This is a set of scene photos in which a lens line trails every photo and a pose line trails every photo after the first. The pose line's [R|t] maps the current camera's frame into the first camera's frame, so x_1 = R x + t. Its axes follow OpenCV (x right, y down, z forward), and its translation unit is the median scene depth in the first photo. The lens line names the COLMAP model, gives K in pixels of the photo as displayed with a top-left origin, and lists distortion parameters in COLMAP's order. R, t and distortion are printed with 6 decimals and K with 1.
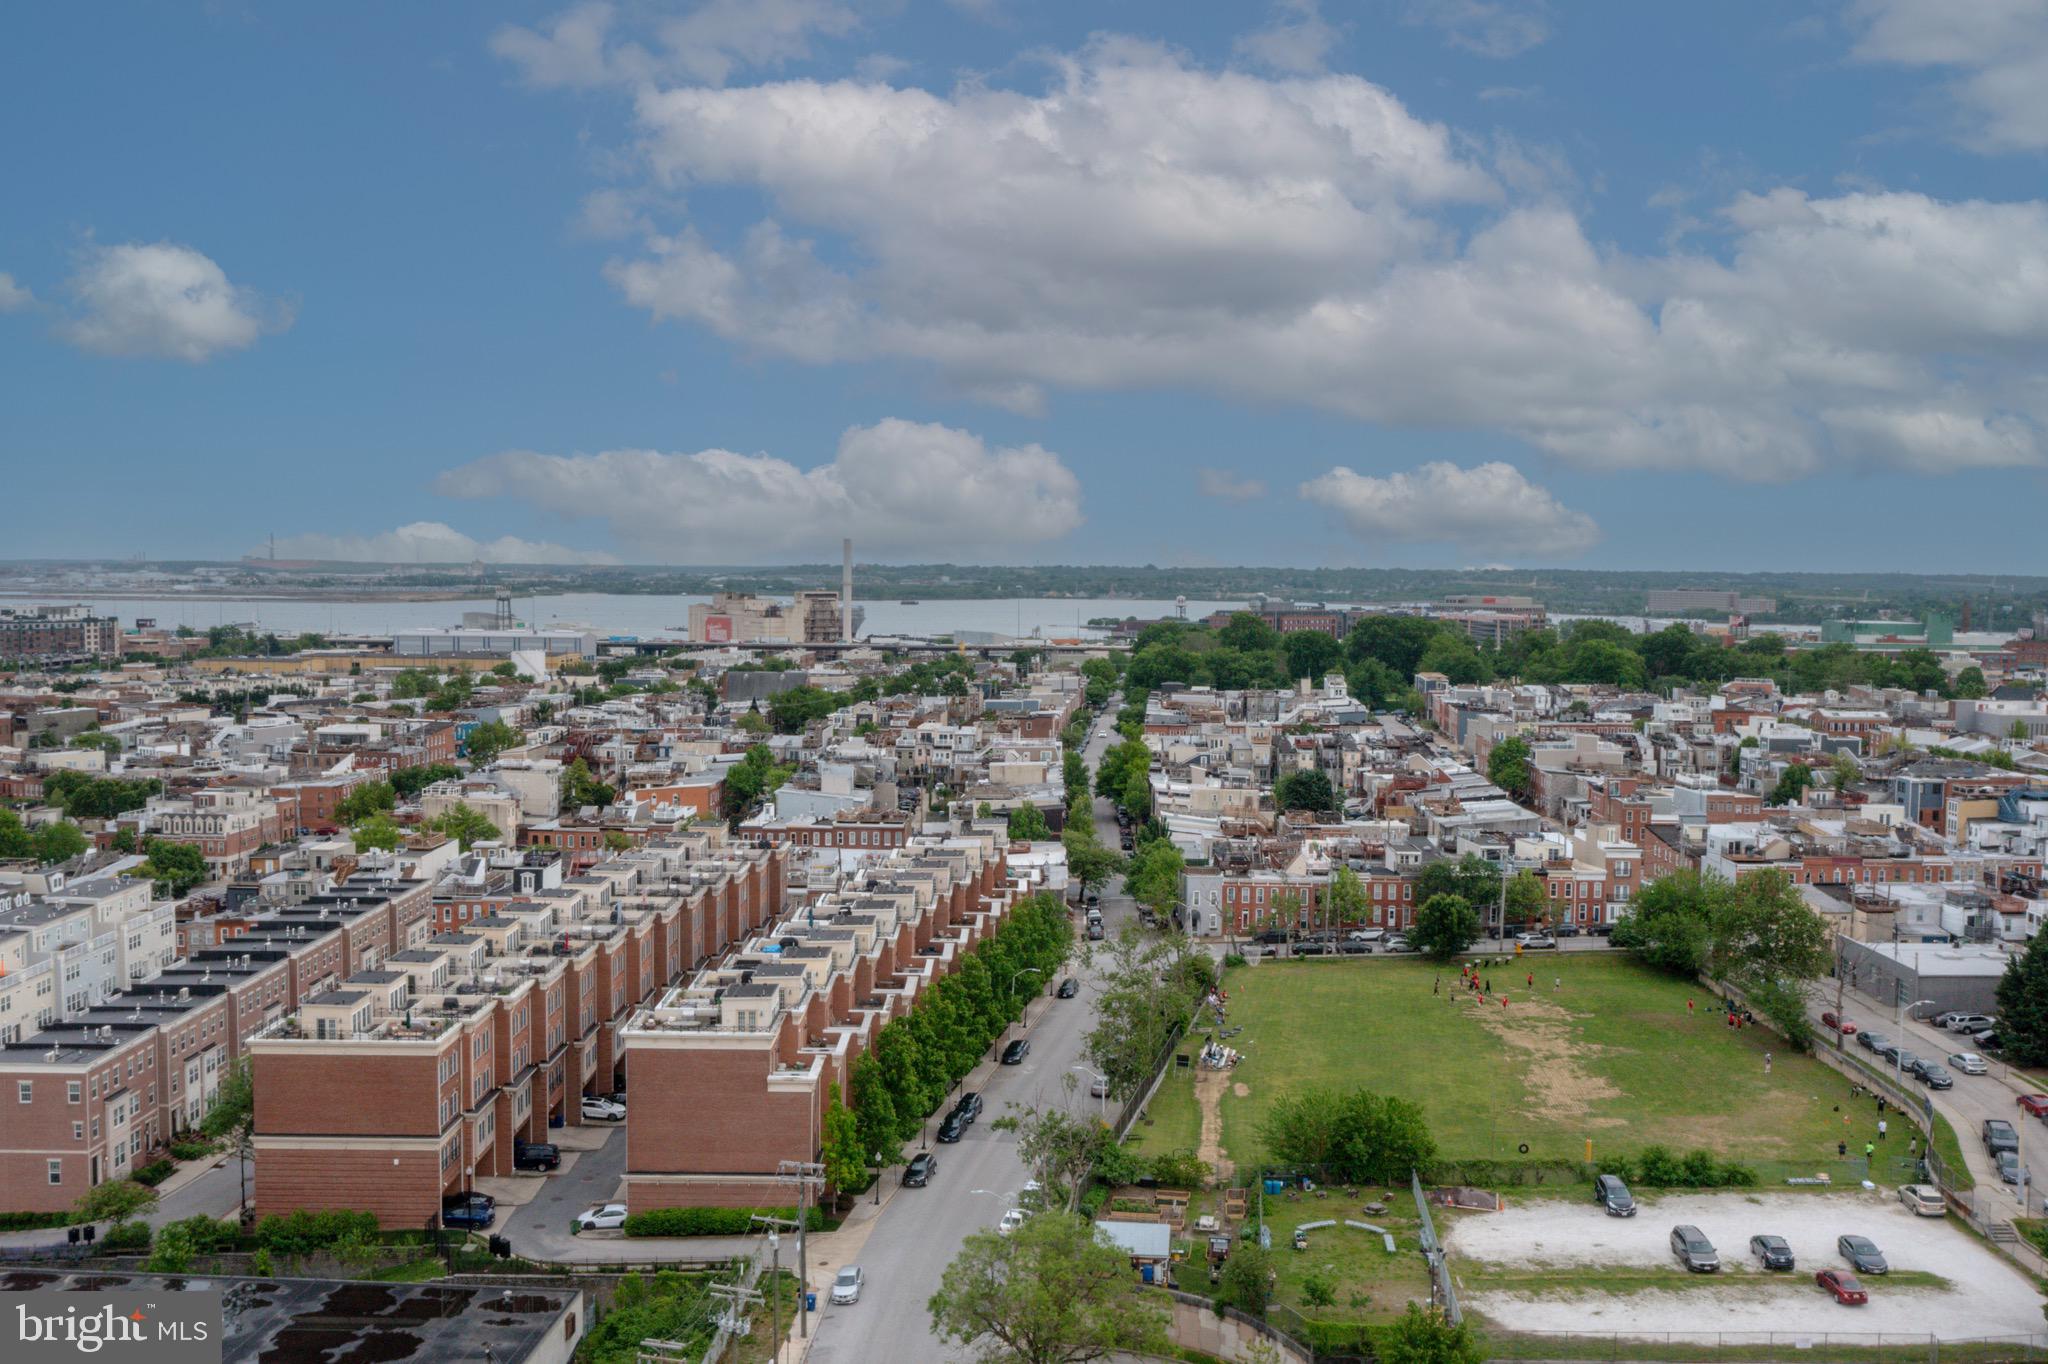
lens RADIAL K [[1894.0, 0, 1024.0], [0, 1894.0, 682.0], [0, 0, 1]] dist [-0.009838, 0.019317]
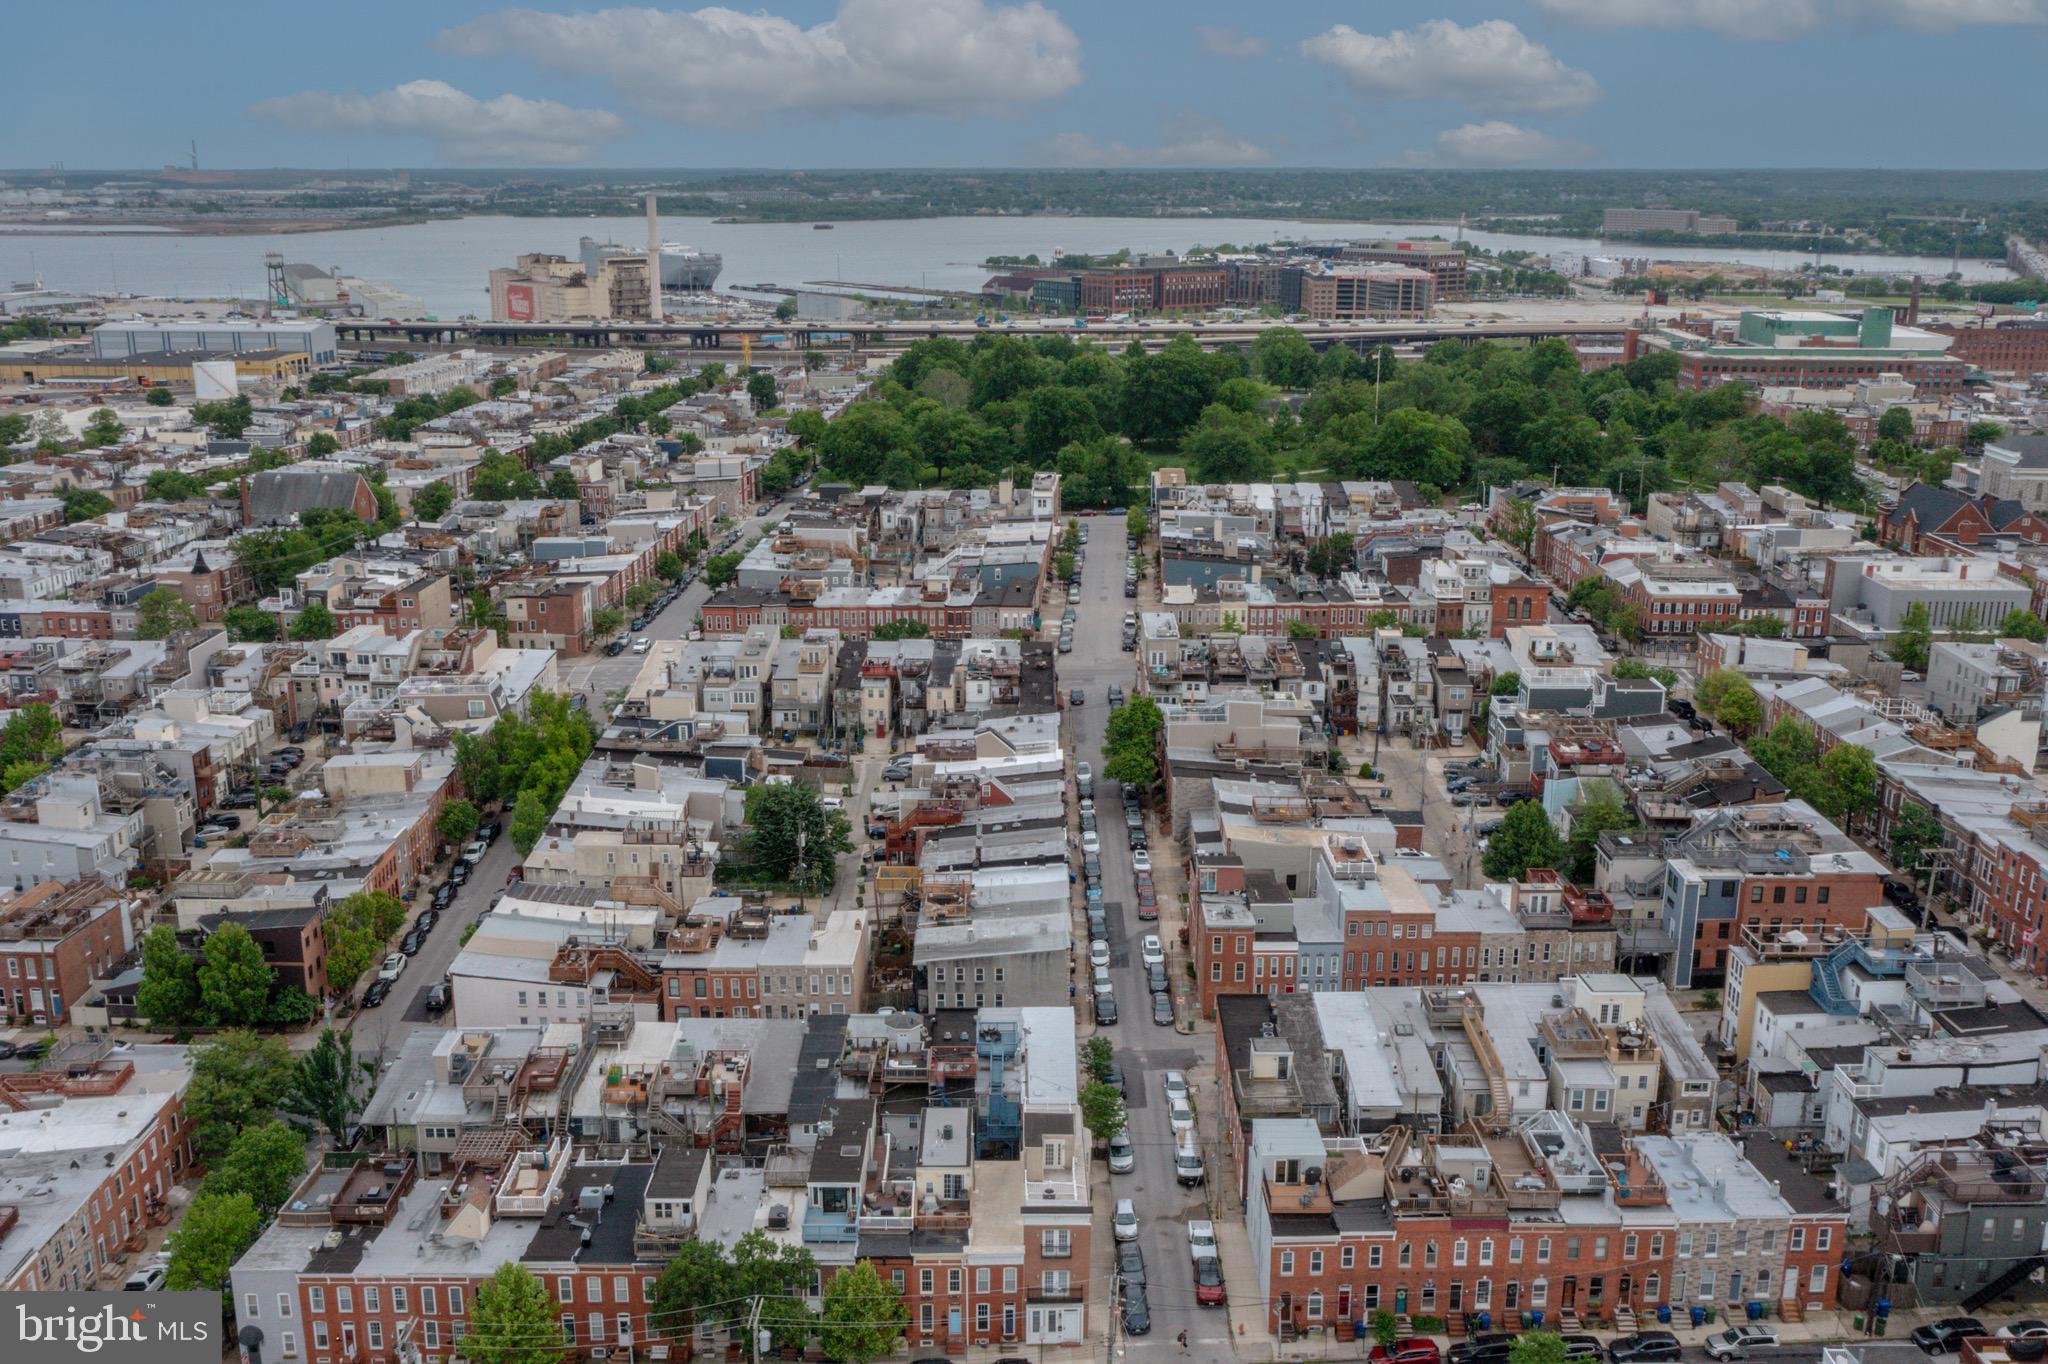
lens RADIAL K [[1894.0, 0, 1024.0], [0, 1894.0, 682.0], [0, 0, 1]] dist [-0.009838, 0.019317]
pose [[0.999765, -0.012955, 0.017355, 0.203719], [0.009168, 0.979182, 0.202776, -0.109571], [-0.019621, -0.202569, 0.979071, 0.349853]]
